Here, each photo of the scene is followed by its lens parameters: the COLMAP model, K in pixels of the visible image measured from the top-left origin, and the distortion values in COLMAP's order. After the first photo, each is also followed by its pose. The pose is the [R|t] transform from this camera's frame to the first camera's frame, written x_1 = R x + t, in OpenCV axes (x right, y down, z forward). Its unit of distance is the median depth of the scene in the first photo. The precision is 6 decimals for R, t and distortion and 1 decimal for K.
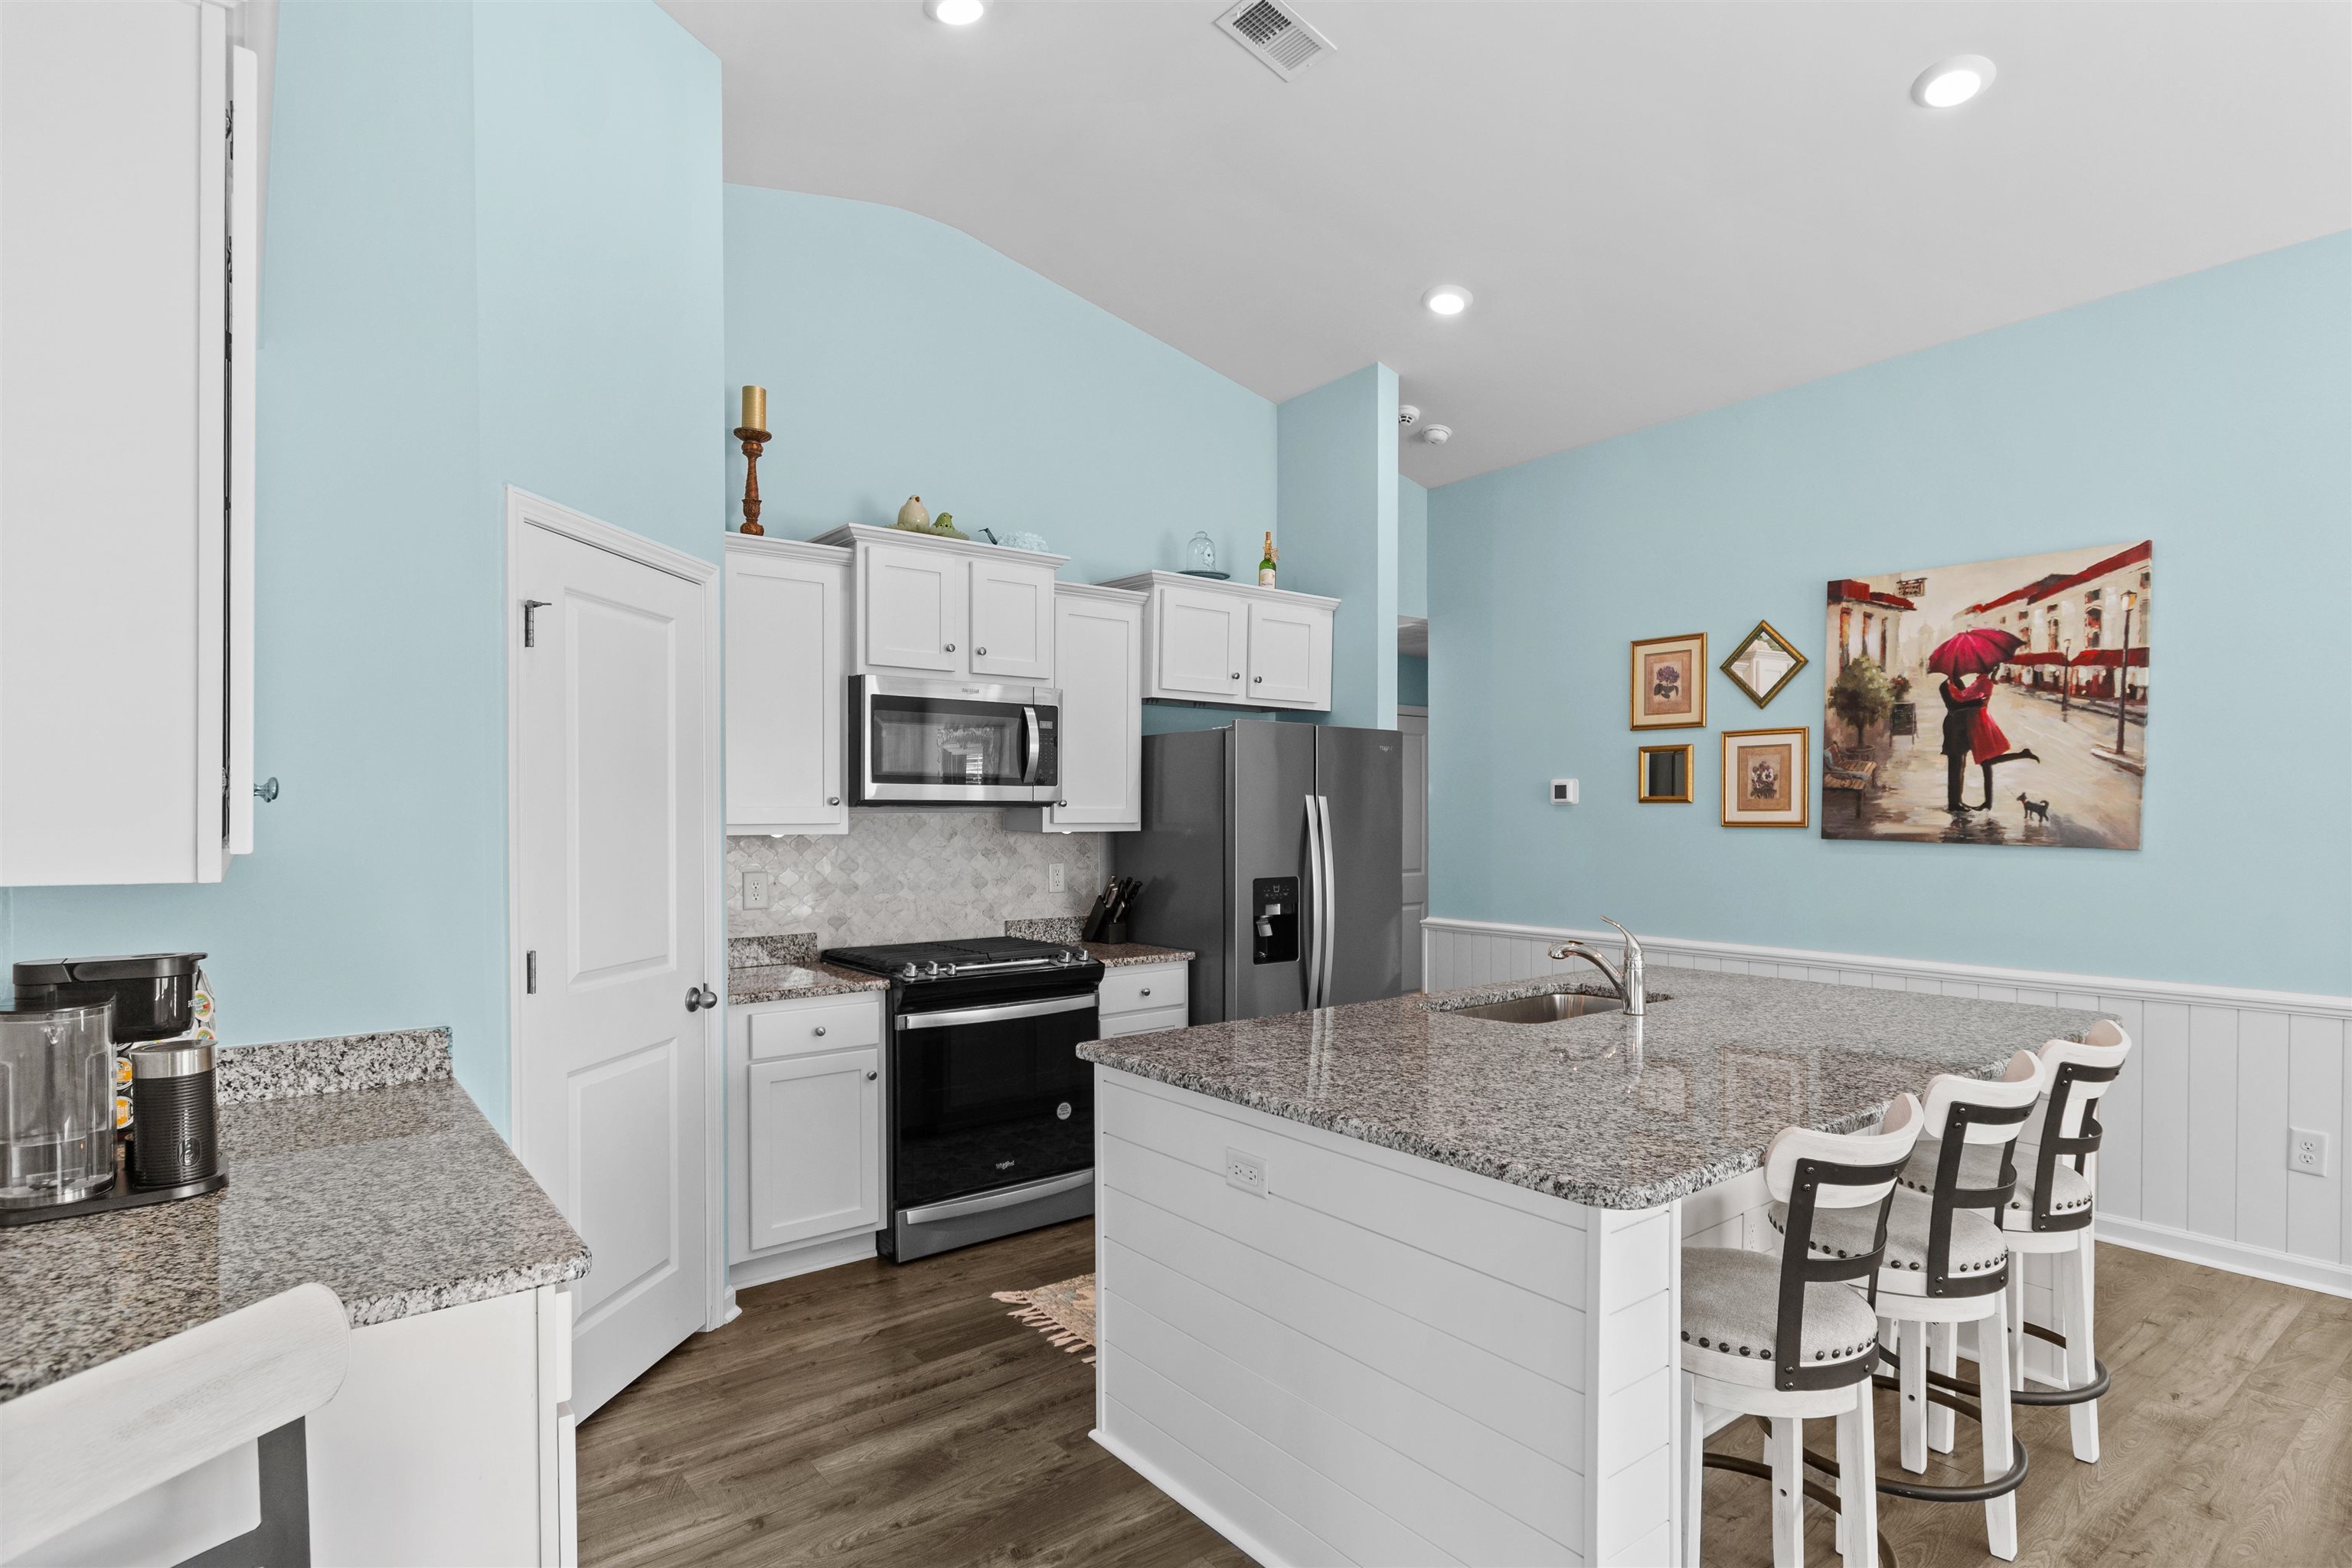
lens RADIAL K [[1186.9, 0, 1184.6], [0, 1186.9, 817.8], [0, 0, 1]] dist [-0.001319, -0.000020]
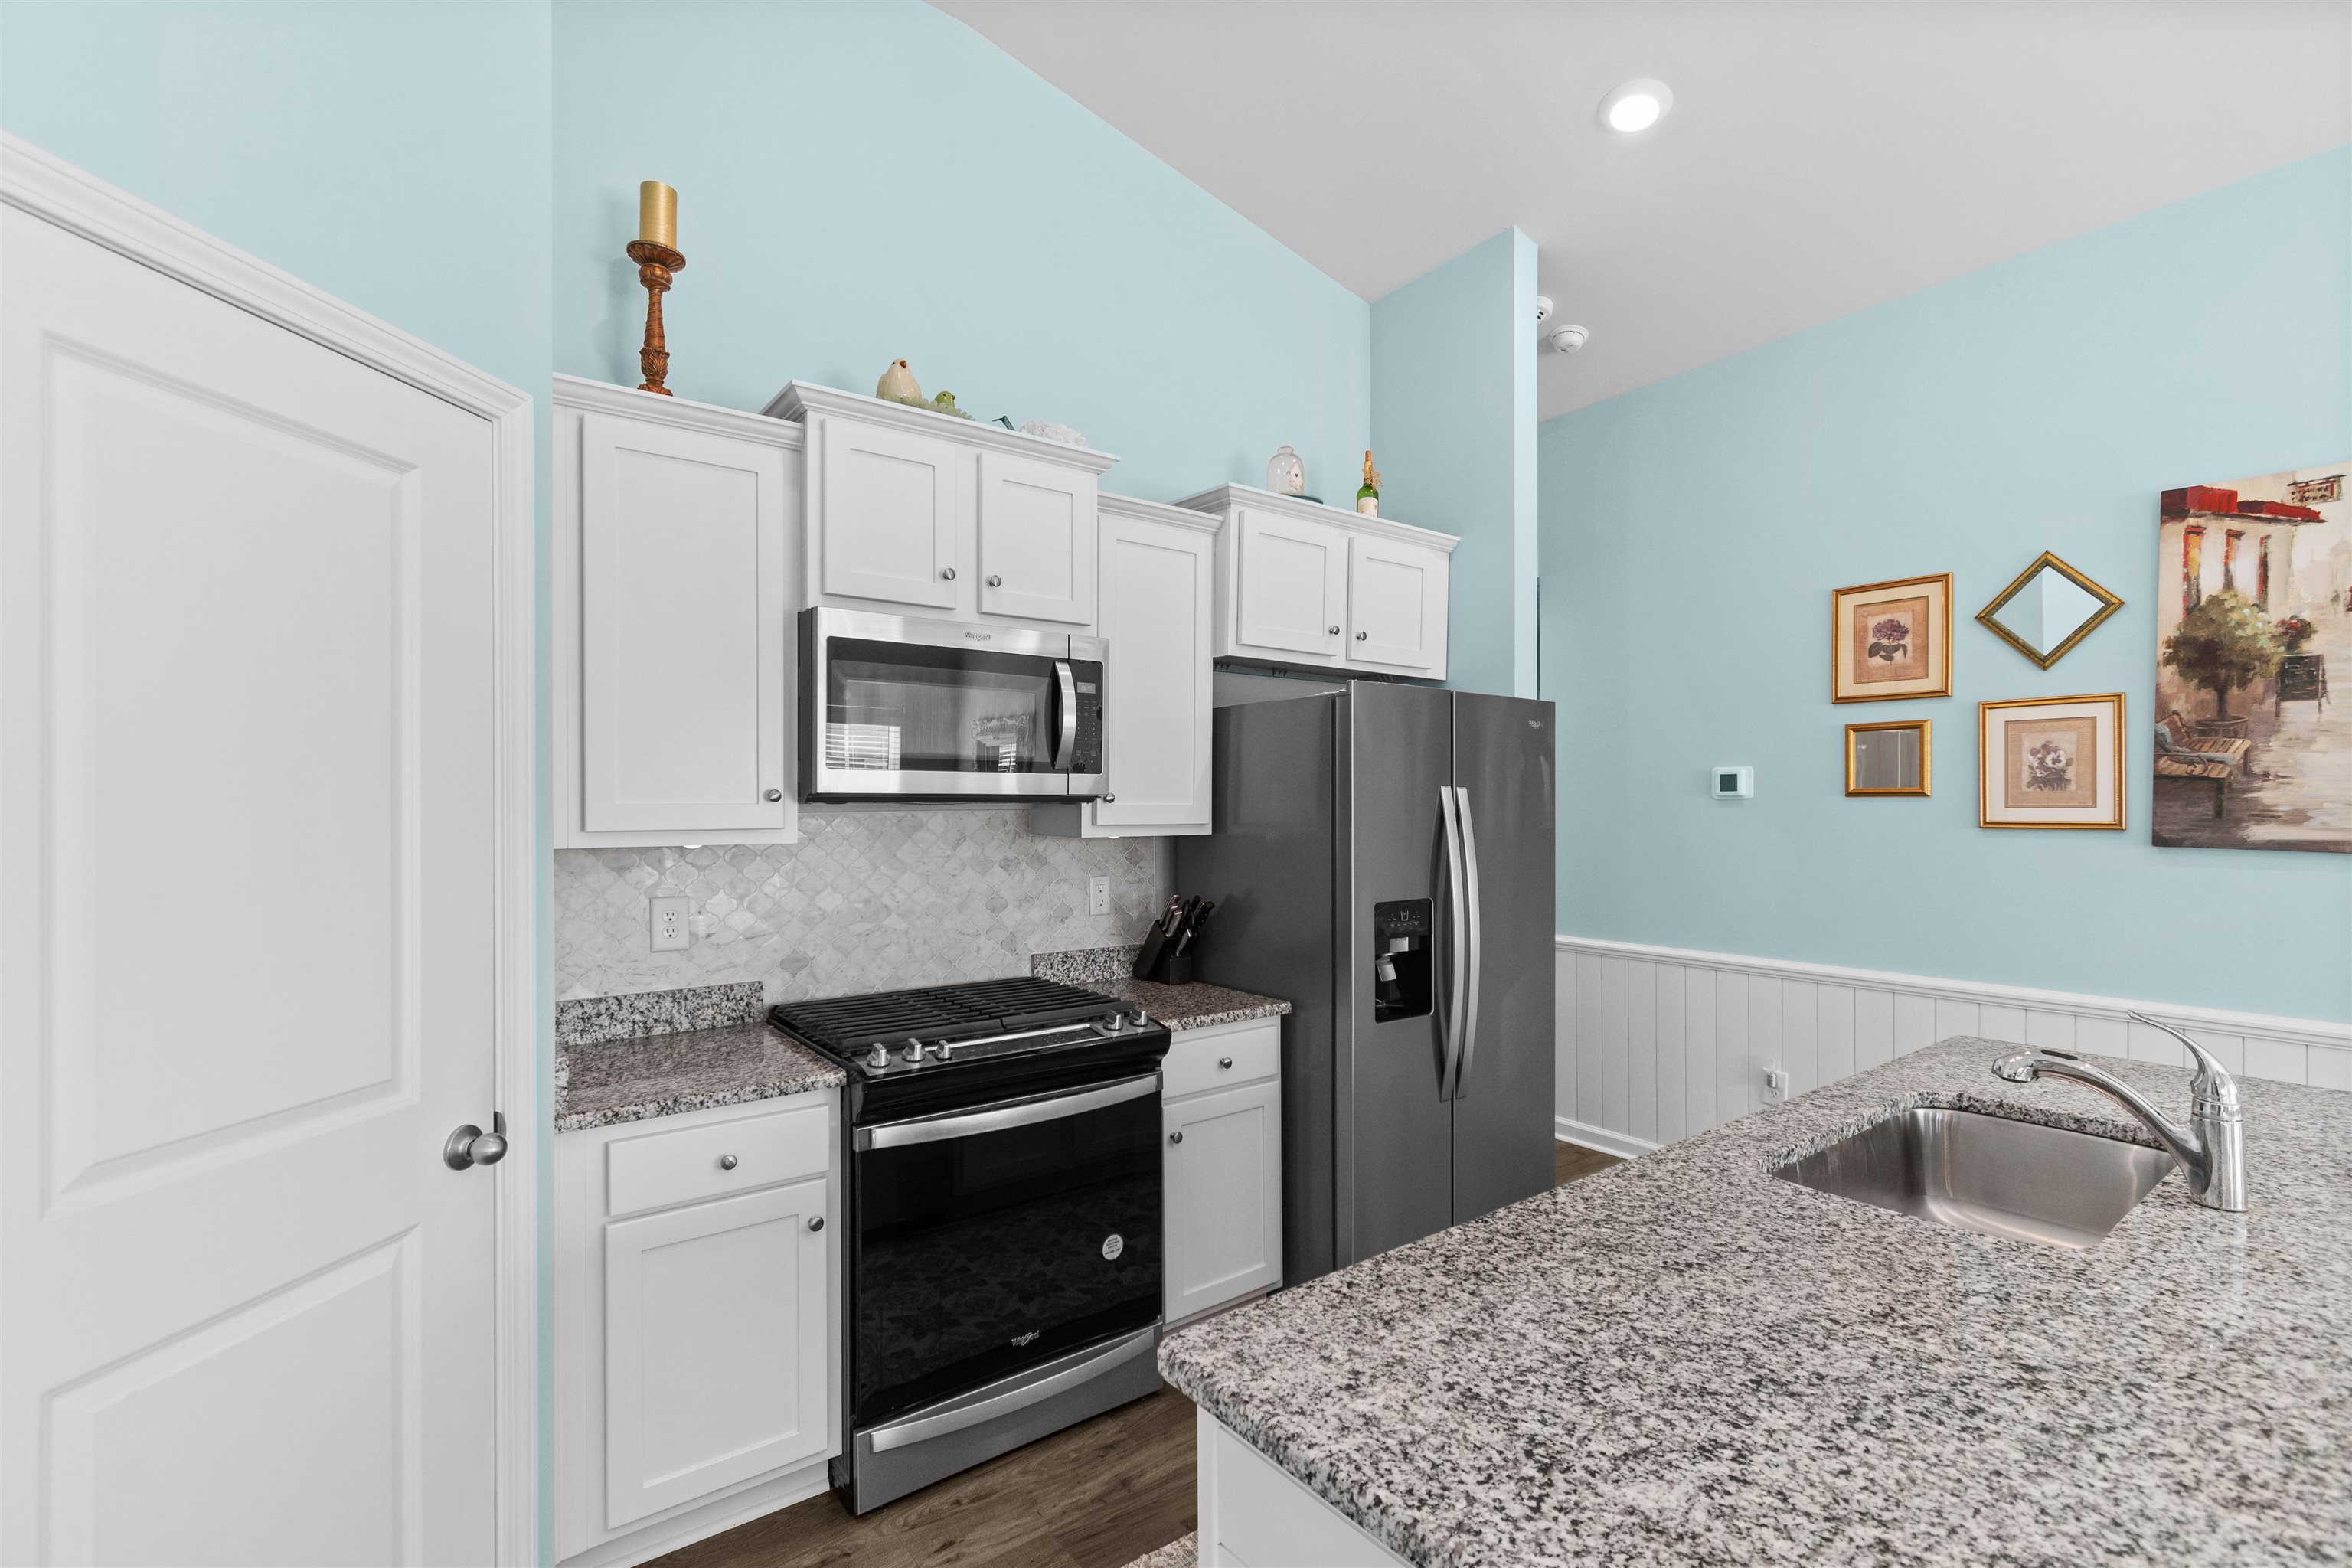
lens RADIAL K [[1043.0, 0, 1179.5], [0, 1043.0, 810.1], [0, 0, 1]] dist [-0.002023, -0.000342]
pose [[0.999699, -0.000105, -0.024550, -0.043490], [0.000128, 1.000000, 0.000939, -0.005221], [0.024550, -0.000942, 0.999698, 0.359285]]
